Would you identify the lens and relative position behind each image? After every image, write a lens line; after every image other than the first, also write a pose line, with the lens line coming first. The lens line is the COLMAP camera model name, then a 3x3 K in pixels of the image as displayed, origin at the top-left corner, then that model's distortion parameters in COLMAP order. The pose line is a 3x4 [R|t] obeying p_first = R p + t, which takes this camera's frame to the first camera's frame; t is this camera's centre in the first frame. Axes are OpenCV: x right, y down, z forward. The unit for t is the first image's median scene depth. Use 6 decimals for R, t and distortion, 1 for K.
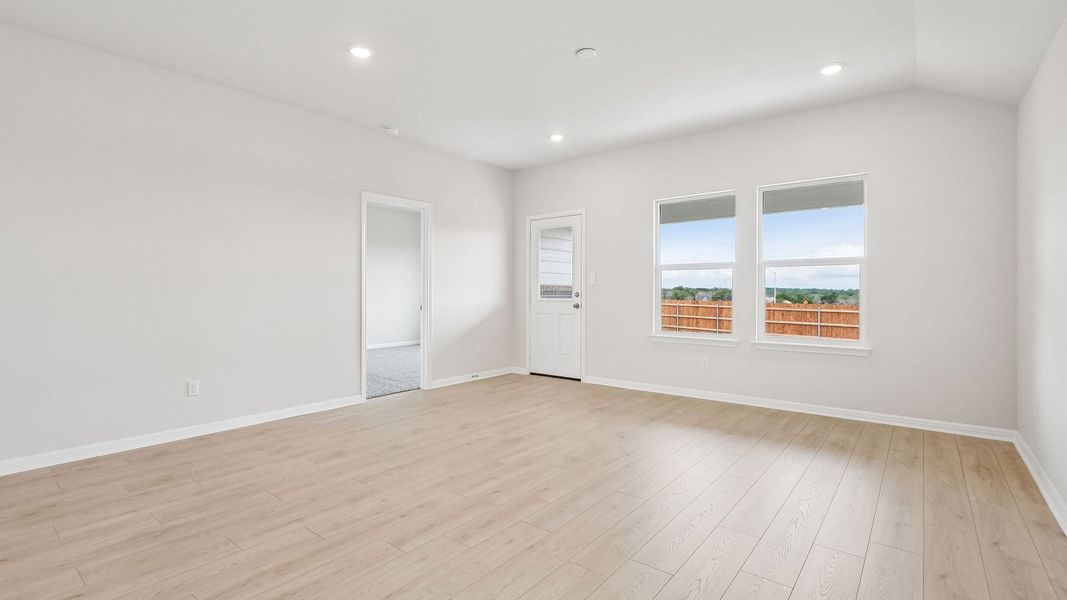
lens RADIAL K [[487.0, 0, 532.7], [0, 487.0, 298.6], [0, 0, 1]] dist [-0.005323, -0.001358]
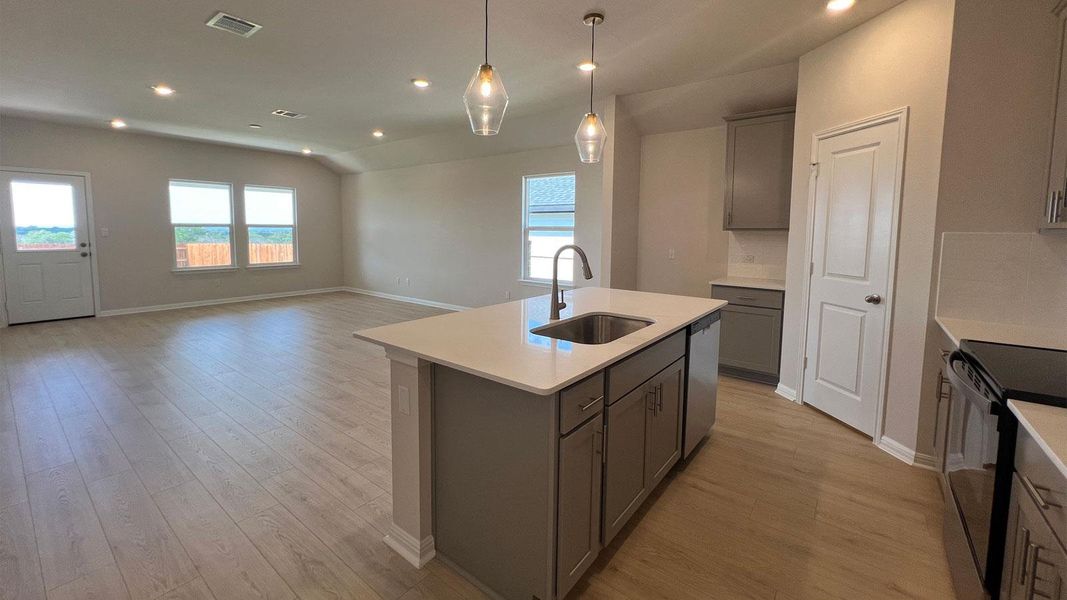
lens RADIAL K [[431.3, 0, 533.7], [0, 431.3, 263.9], [0, 0, 1]] dist [-0.003605, 0.001219]
pose [[-0.012062, -0.077807, 0.996895, -0.992174], [0.005359, 0.996949, 0.077876, -0.038893], [-0.999913, 0.006281, -0.011608, -0.075110]]
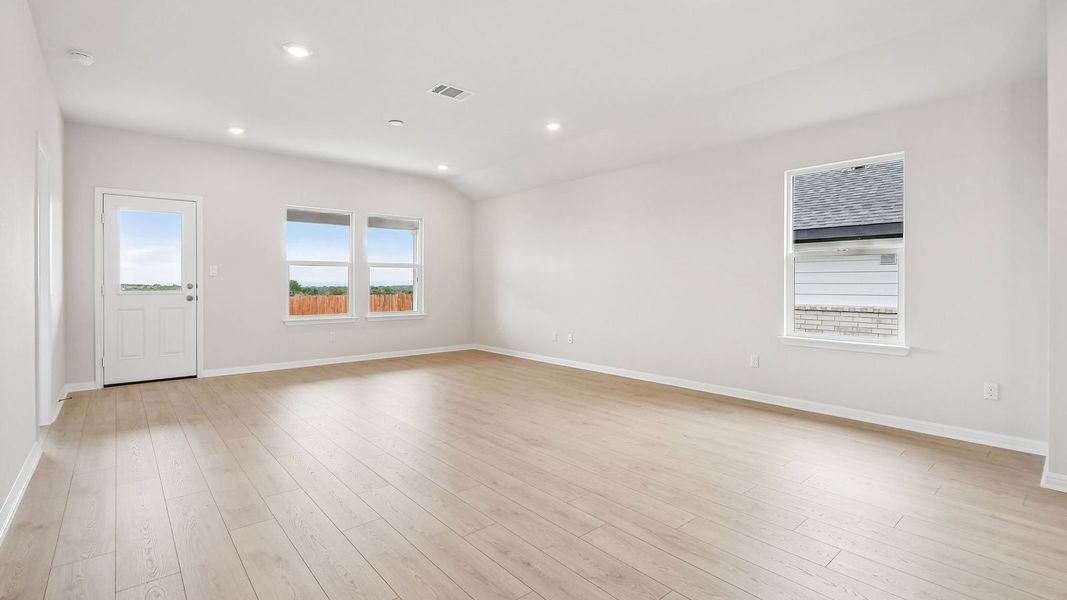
lens RADIAL K [[487.0, 0, 541.8], [0, 487.0, 282.7], [0, 0, 1]] dist [-0.005323, -0.001358]
pose [[0.177230, 0.002895, 0.984165, -0.731935], [0.014964, 0.999872, -0.005636, 0.000422], [-0.984056, 0.015726, 0.177164, 0.174250]]
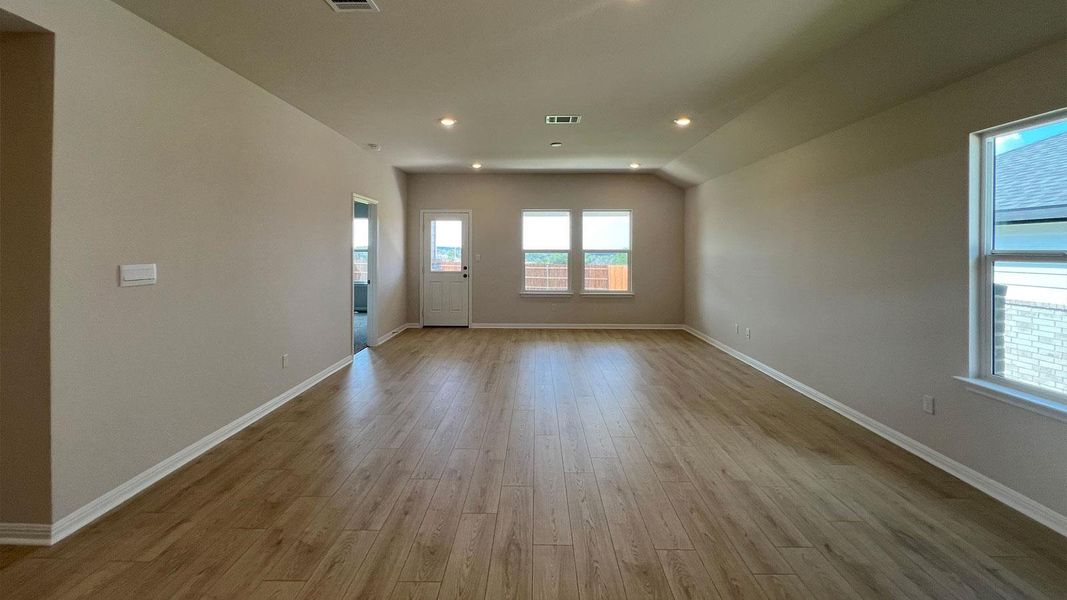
lens RADIAL K [[431.3, 0, 525.6], [0, 431.3, 247.2], [0, 0, 1]] dist [-0.003605, 0.001219]
pose [[0.794624, 0.007600, 0.607055, -0.564763], [0.005344, 0.999795, -0.019512, -0.045532], [-0.607079, 0.018749, 0.794421, -0.135490]]
